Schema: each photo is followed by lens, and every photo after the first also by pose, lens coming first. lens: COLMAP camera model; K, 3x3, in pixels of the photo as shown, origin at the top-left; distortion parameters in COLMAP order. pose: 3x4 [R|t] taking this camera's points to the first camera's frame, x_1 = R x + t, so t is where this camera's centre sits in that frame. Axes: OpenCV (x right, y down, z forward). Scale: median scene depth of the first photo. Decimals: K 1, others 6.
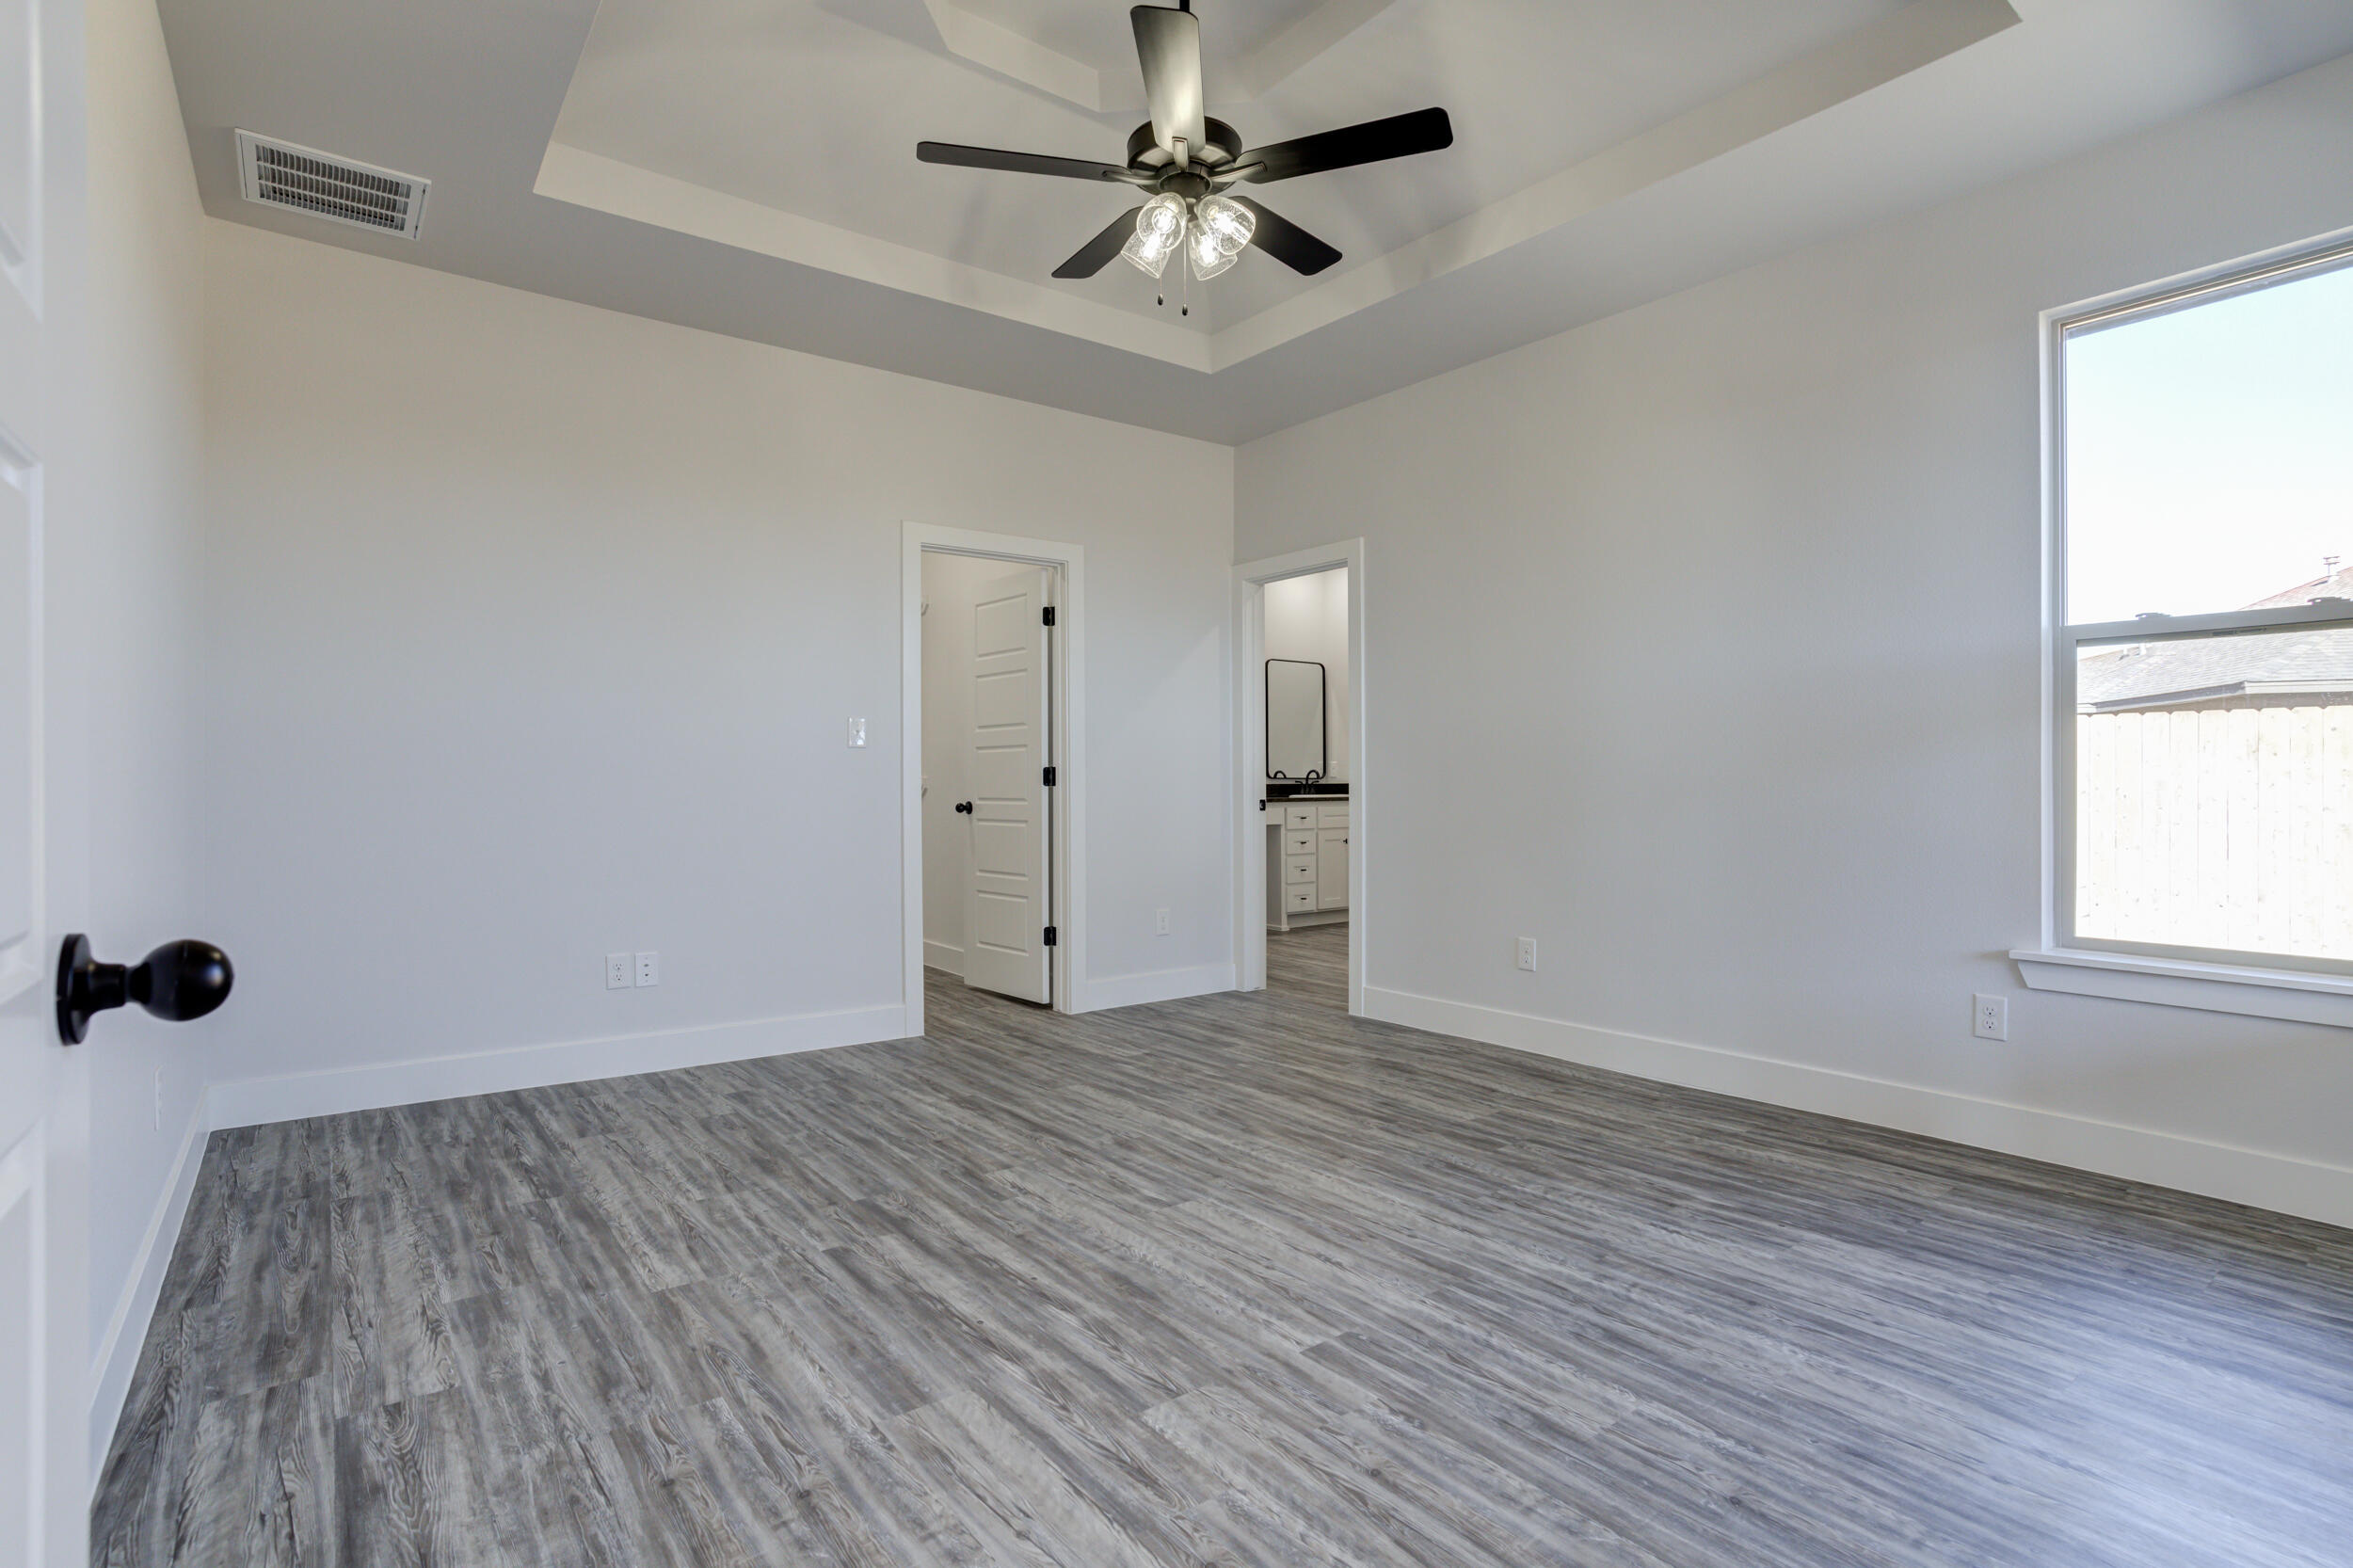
lens RADIAL K [[1153.9, 0, 1153.0], [0, 1153.9, 784.7], [0, 0, 1]] dist [-0.061360, 0.027968]
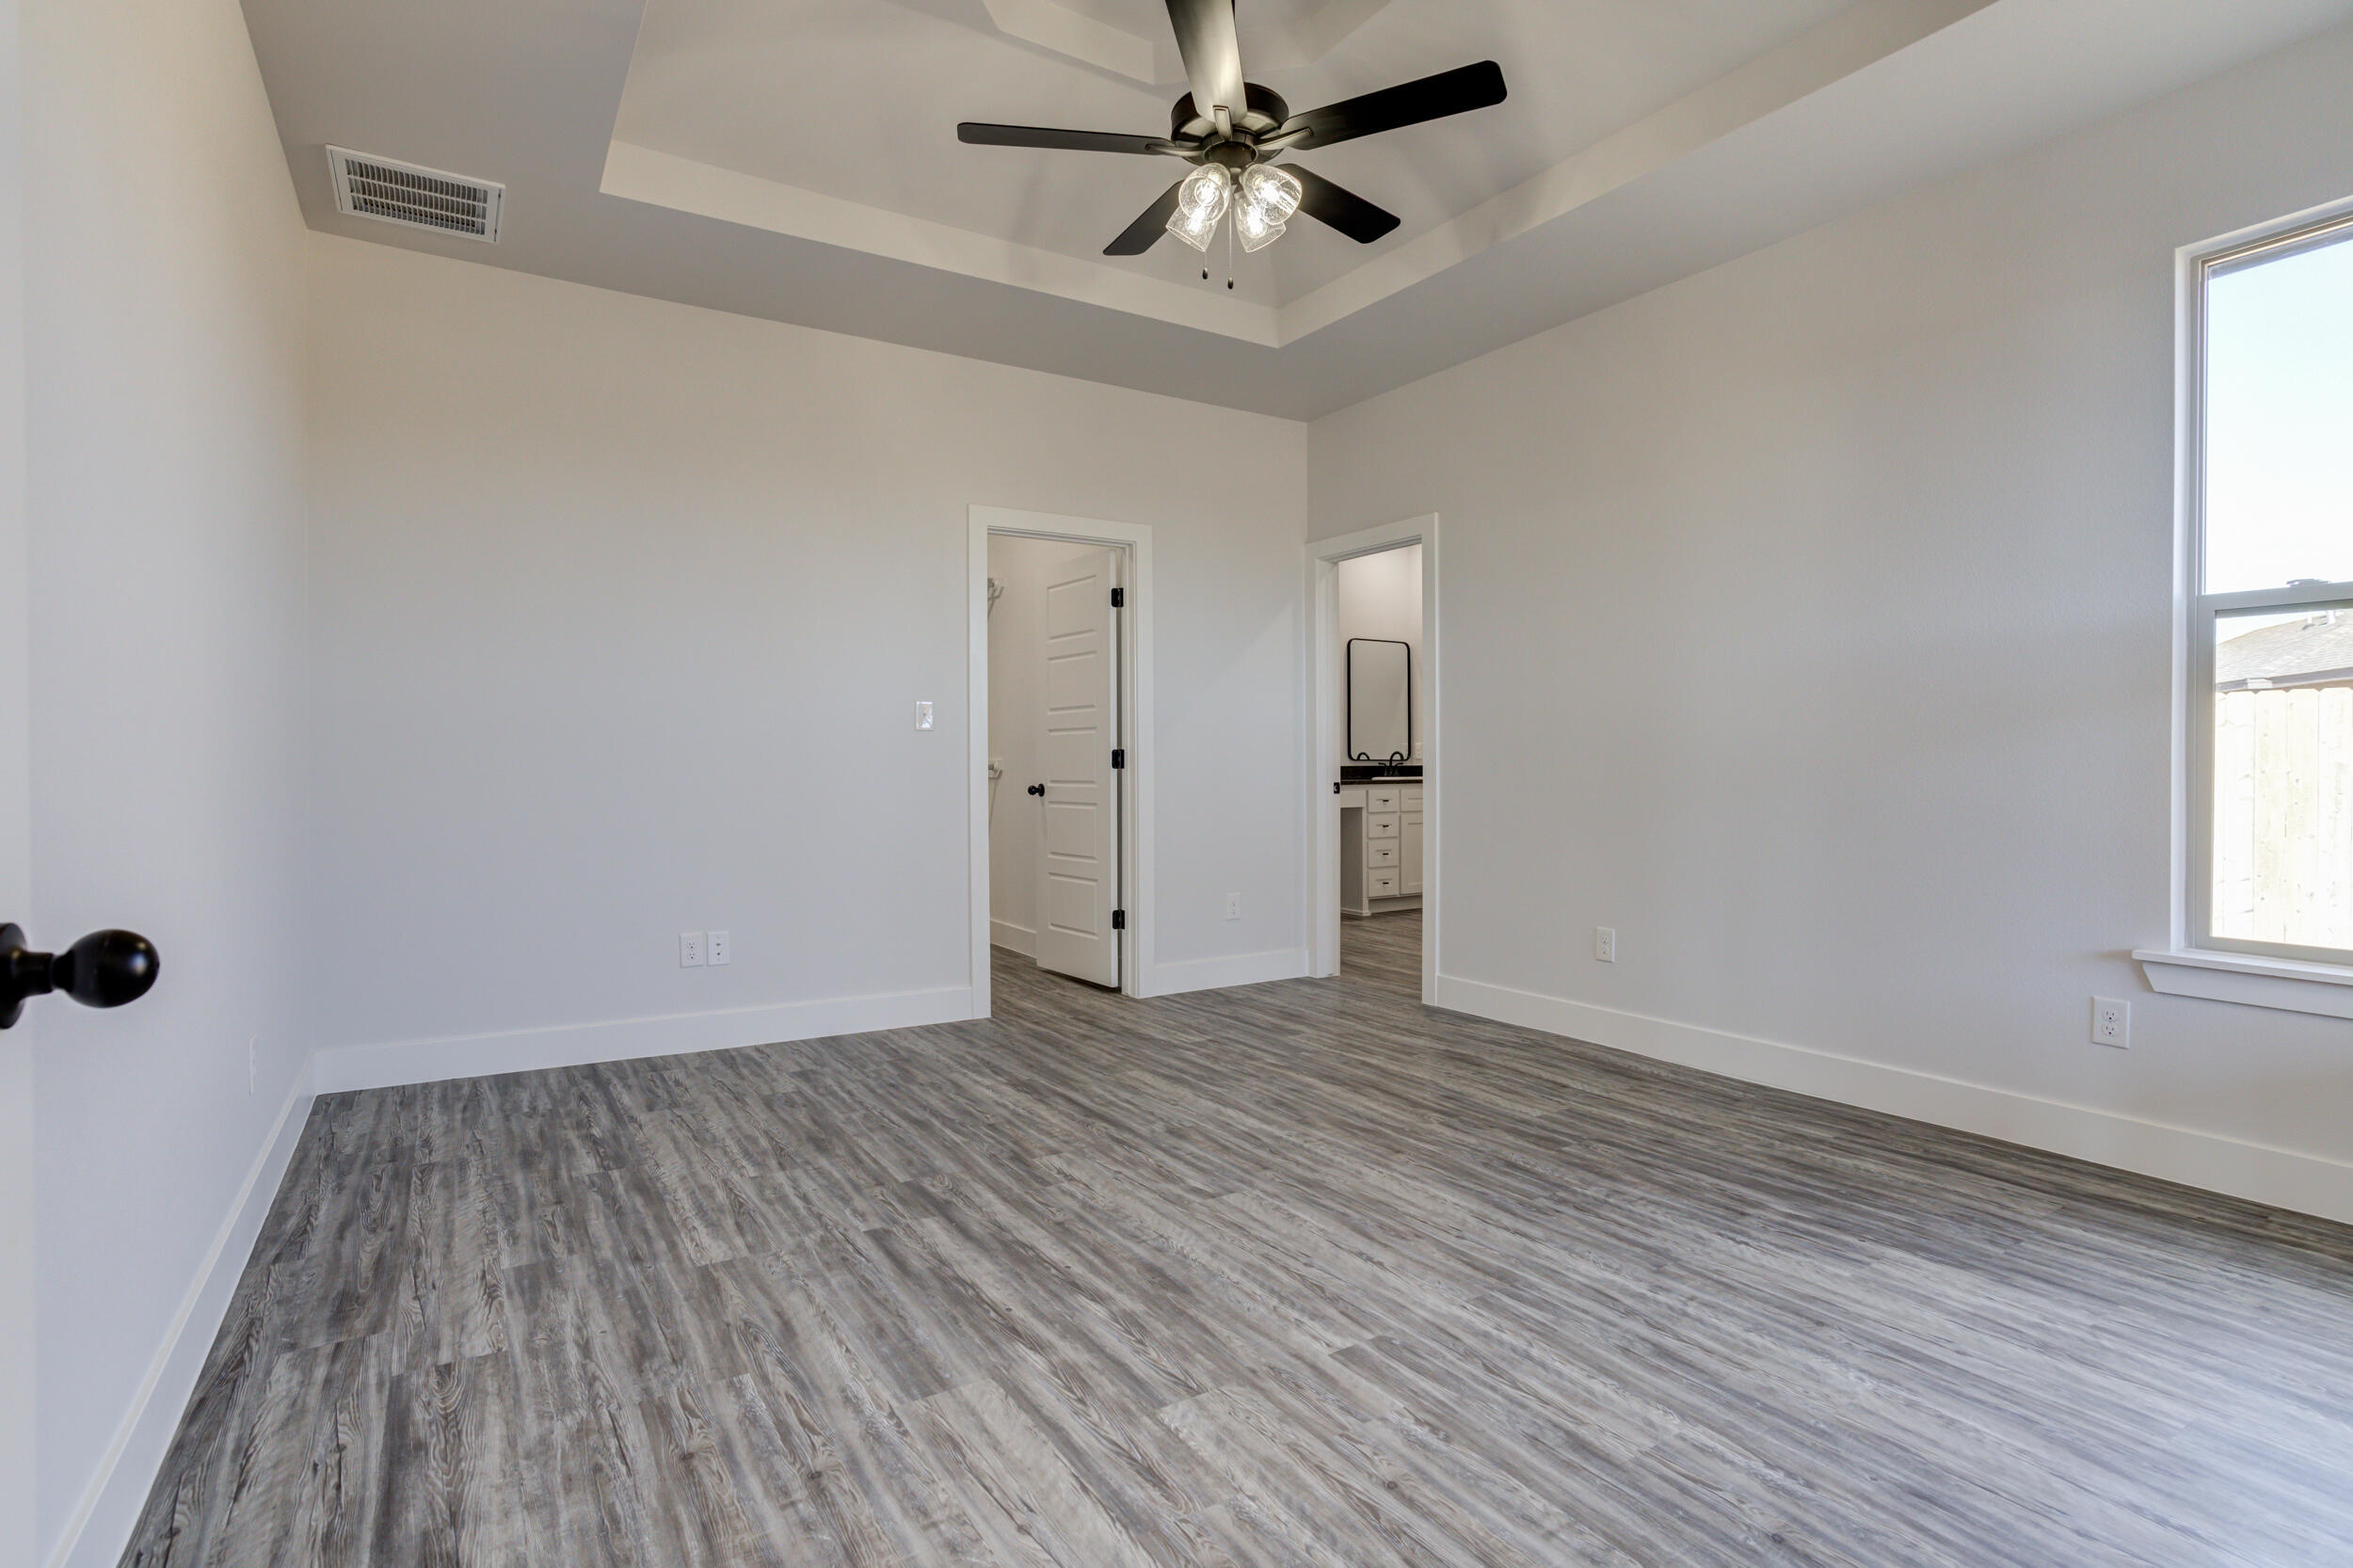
lens RADIAL K [[1153.9, 0, 1143.5], [0, 1153.9, 781.5], [0, 0, 1]] dist [-0.061360, 0.027968]
pose [[0.995708, 0.001470, -0.092541, 0.047170], [-0.000241, 0.999912, 0.013298, -0.003318], [0.092552, -0.013218, 0.995620, 0.018033]]
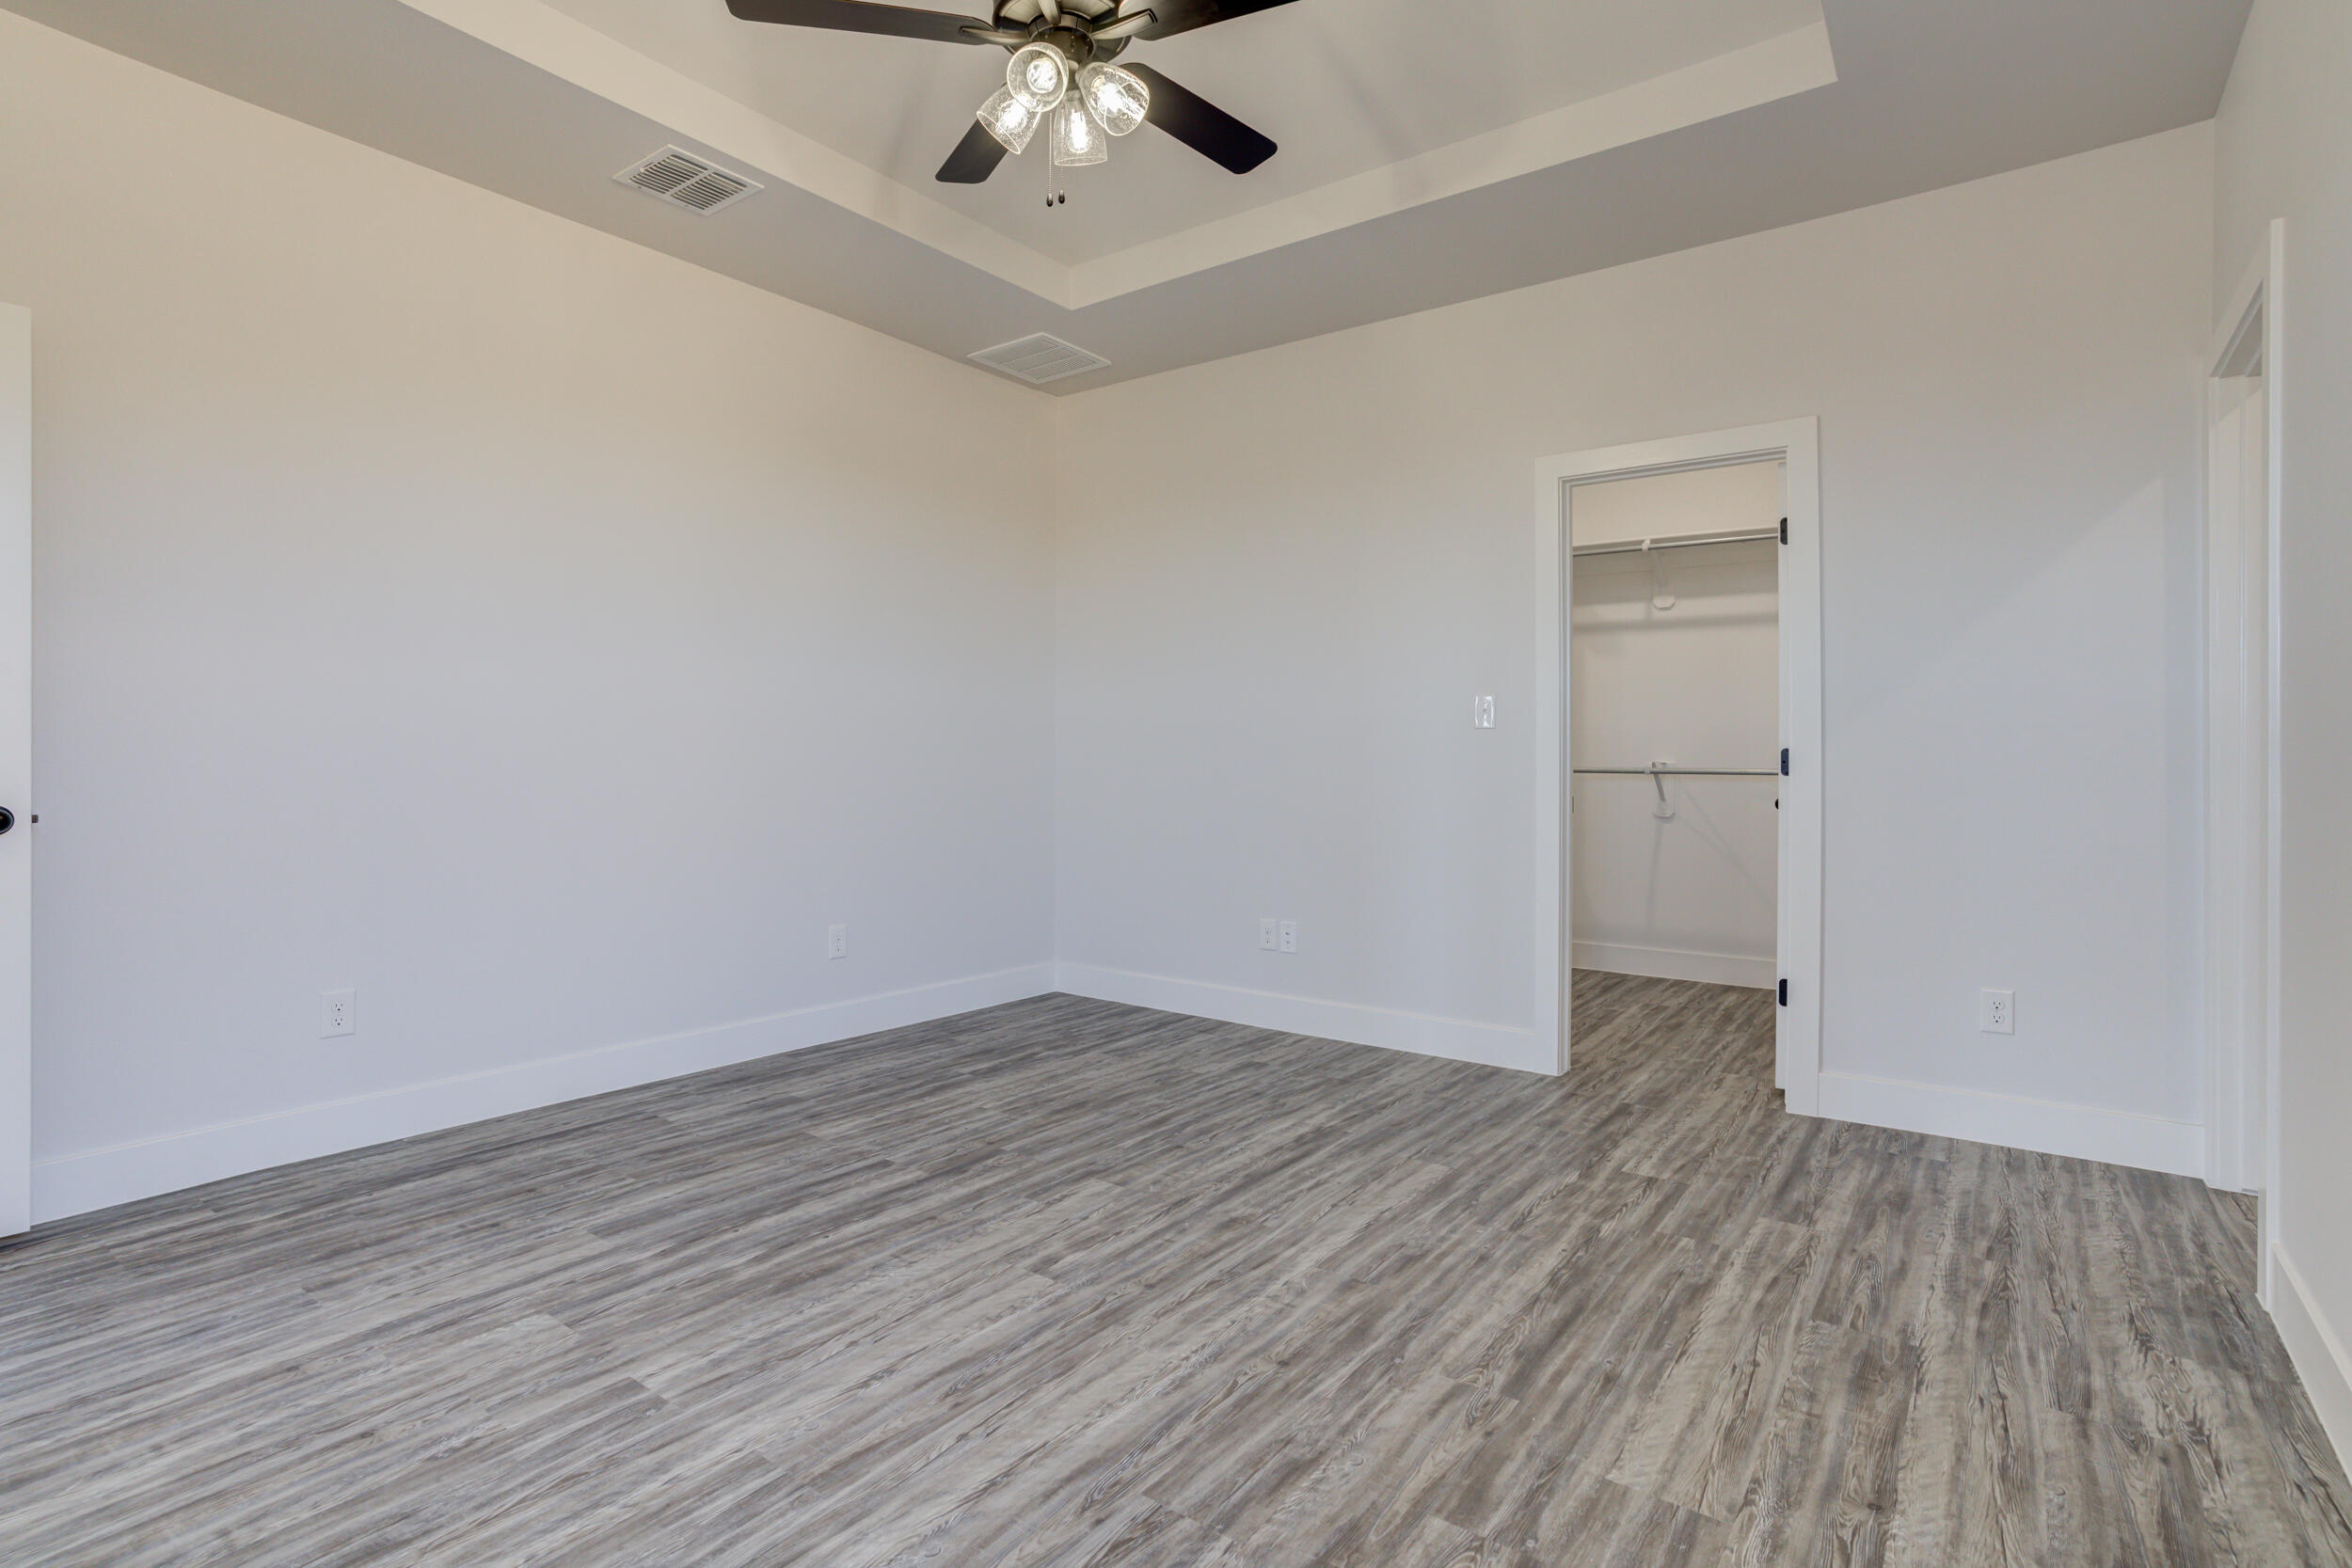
lens RADIAL K [[1153.3, 0, 1209.0], [0, 1153.3, 746.8], [0, 0, 1]] dist [-0.061360, 0.027968]
pose [[0.285436, -0.012333, -0.958318, 0.893469], [-0.007625, 0.999856, -0.015138, -0.004364], [0.958368, 0.011628, 0.285301, 0.921133]]
